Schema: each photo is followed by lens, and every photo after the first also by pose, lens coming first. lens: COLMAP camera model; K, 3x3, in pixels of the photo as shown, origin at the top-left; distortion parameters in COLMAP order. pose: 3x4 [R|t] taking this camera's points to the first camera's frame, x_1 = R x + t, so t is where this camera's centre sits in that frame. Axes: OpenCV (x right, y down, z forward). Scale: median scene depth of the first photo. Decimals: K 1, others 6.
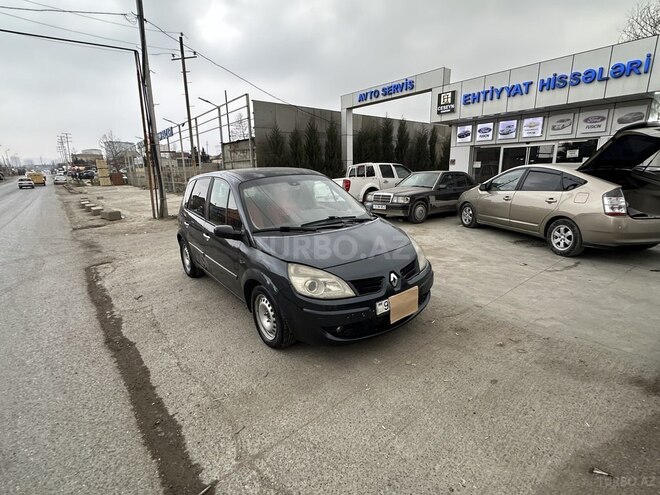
lens RADIAL K [[327.0, 0, 331.0], [0, 327.0, 247.9], [0, 0, 1]] dist [-0.002738, 0.000084]
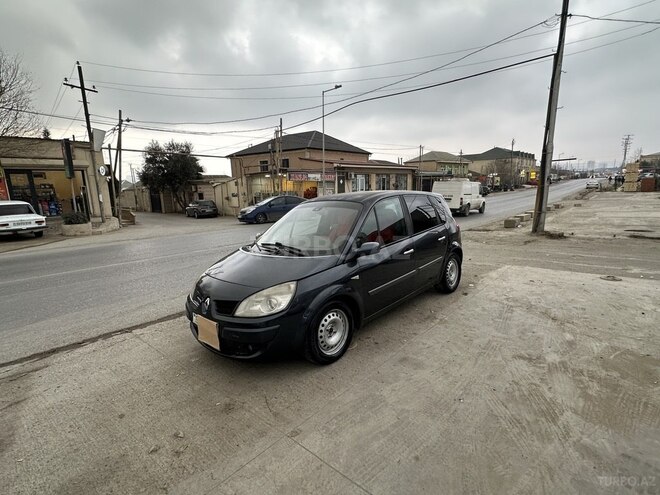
lens RADIAL K [[327.0, 0, 331.0], [0, 327.0, 247.9], [0, 0, 1]] dist [-0.002738, 0.000084]
pose [[0.155667, 0.198211, -0.967719, 0.379431], [-0.207548, 0.964356, 0.164136, -0.104008], [0.965760, 0.175298, 0.191257, 0.342476]]
